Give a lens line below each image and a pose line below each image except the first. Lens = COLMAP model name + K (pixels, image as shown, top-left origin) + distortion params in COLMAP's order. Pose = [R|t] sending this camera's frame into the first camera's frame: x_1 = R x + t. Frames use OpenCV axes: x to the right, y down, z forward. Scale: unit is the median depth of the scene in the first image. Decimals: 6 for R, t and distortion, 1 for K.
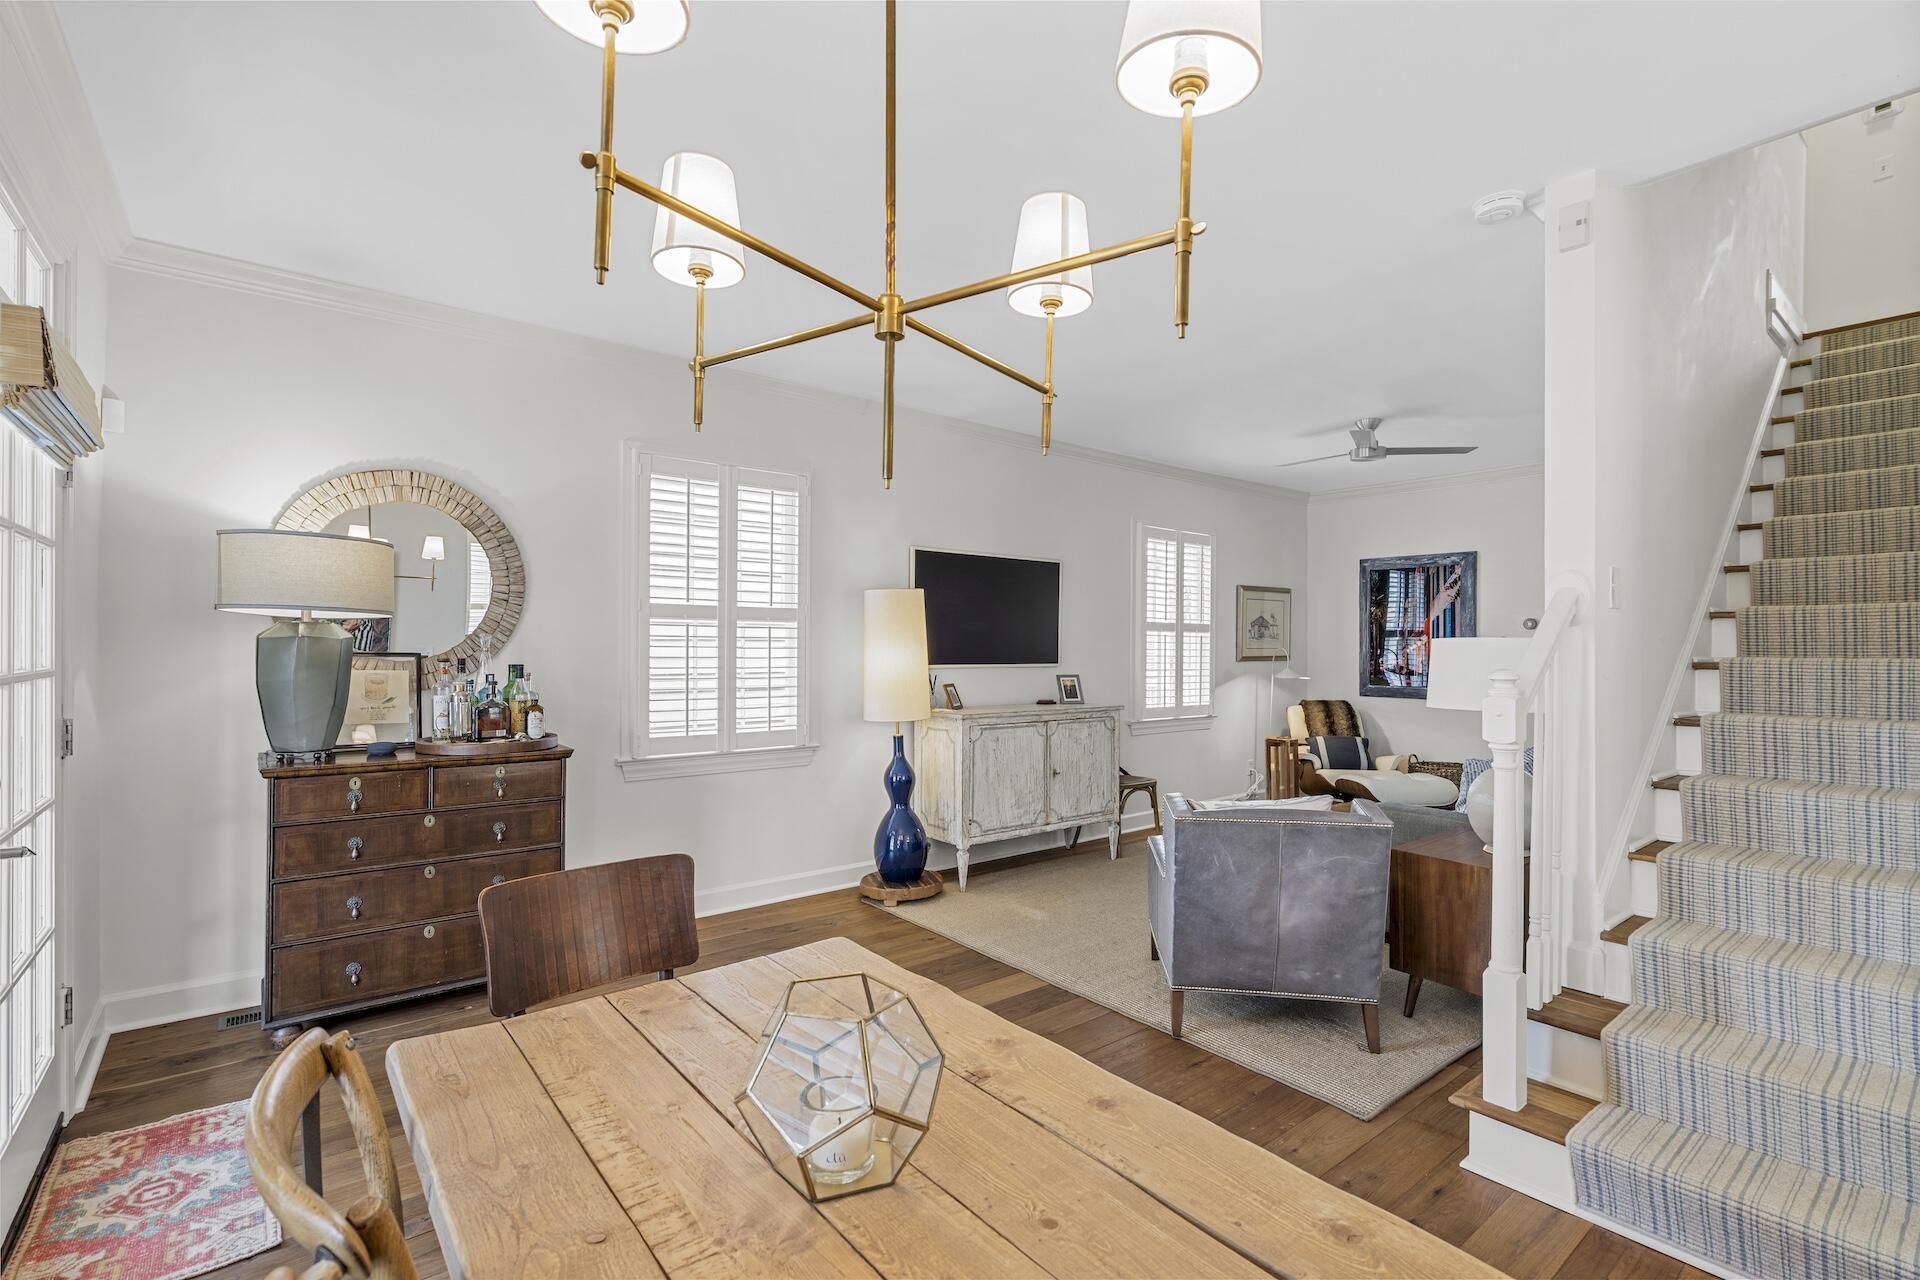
lens RADIAL K [[869.4, 0, 953.4], [0, 869.4, 648.3], [0, 0, 1]] dist [-0.002174, 0.000508]
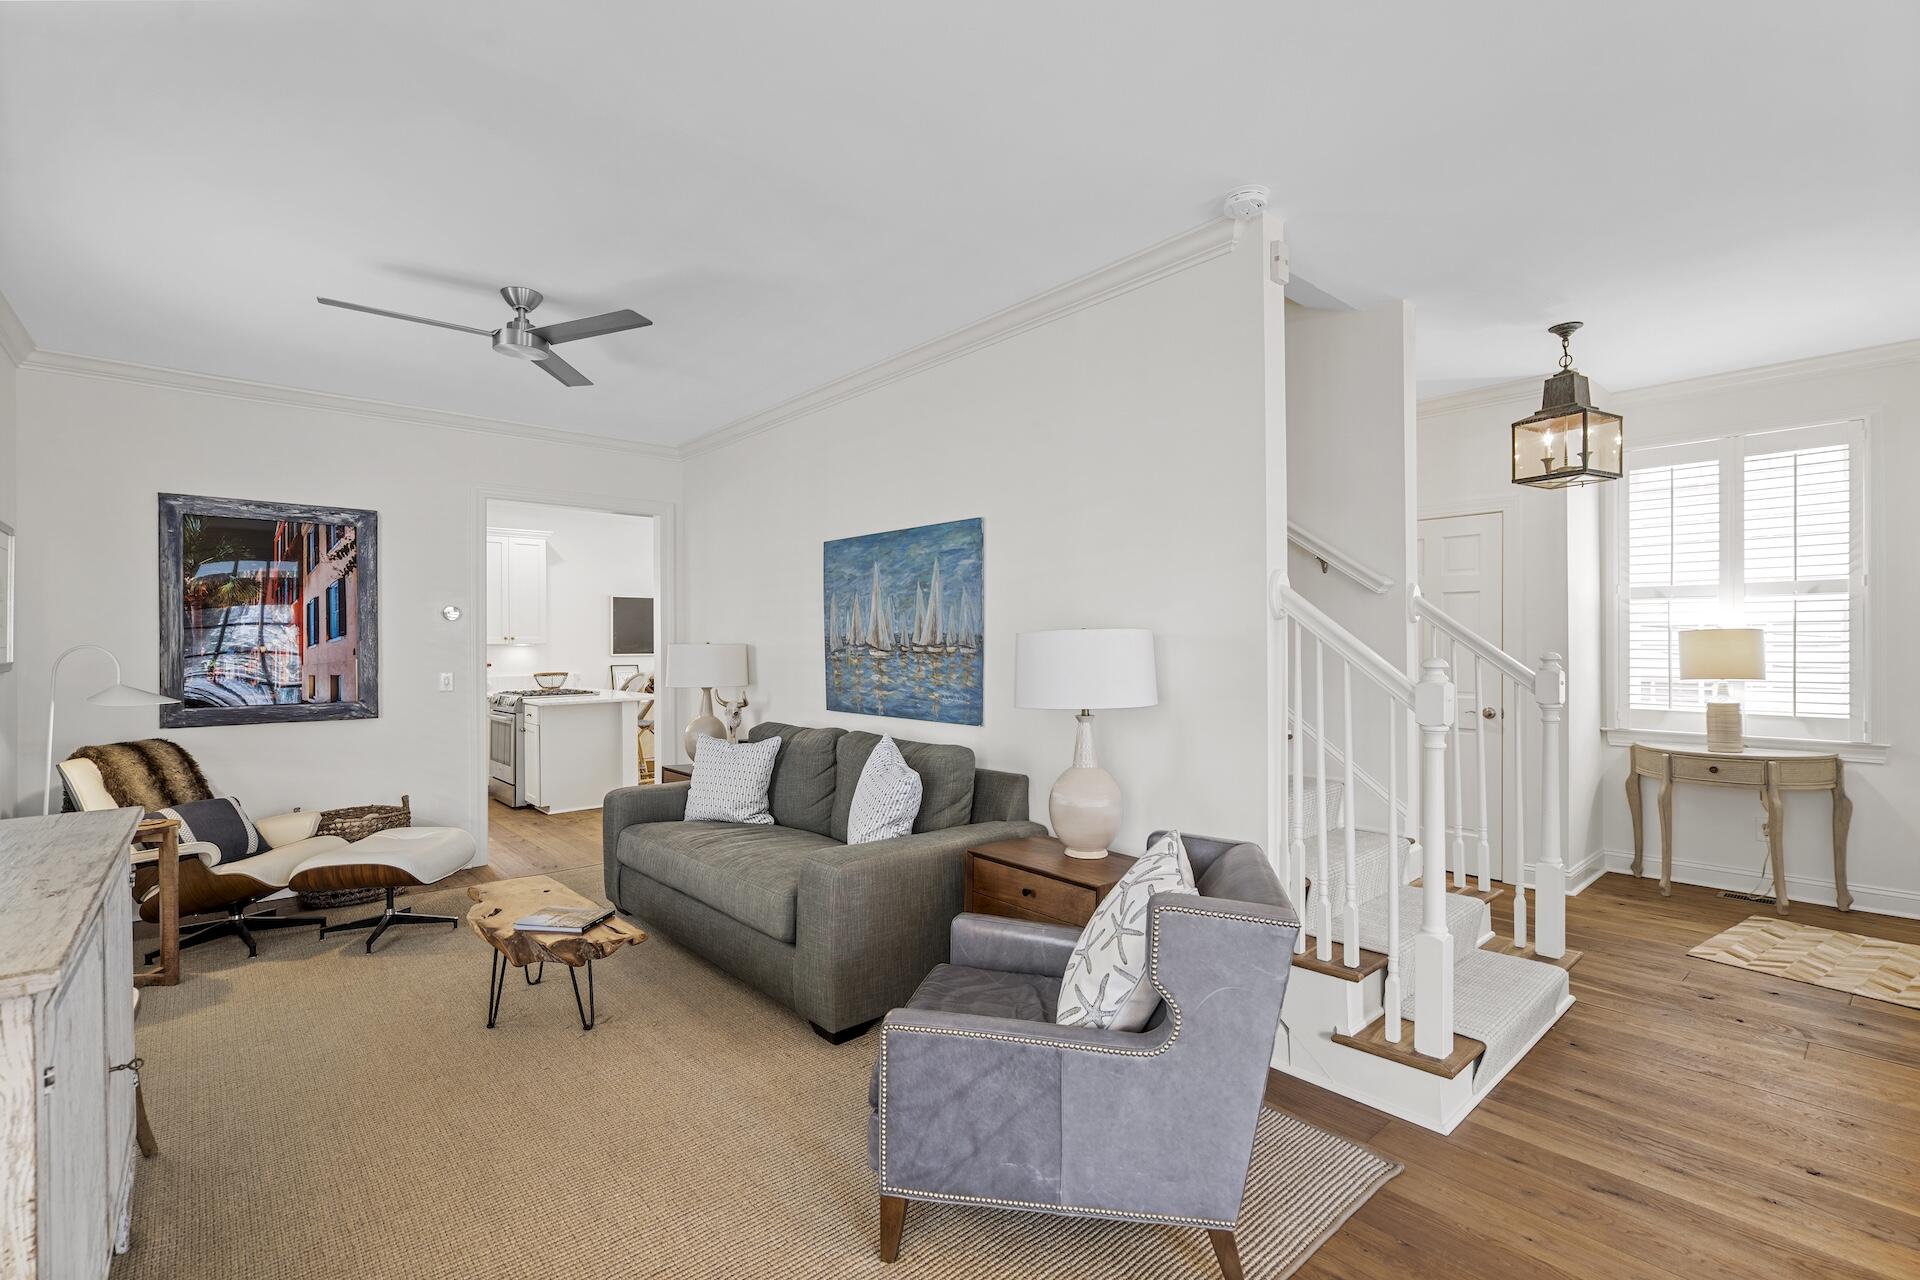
lens RADIAL K [[869.4, 0, 953.4], [0, 869.4, 648.3], [0, 0, 1]] dist [-0.002174, 0.000508]
pose [[-0.041491, -0.009197, 0.999097, -0.147157], [0.004828, 0.999944, 0.009406, -0.001588], [-0.999127, 0.005214, -0.041444, 0.562852]]
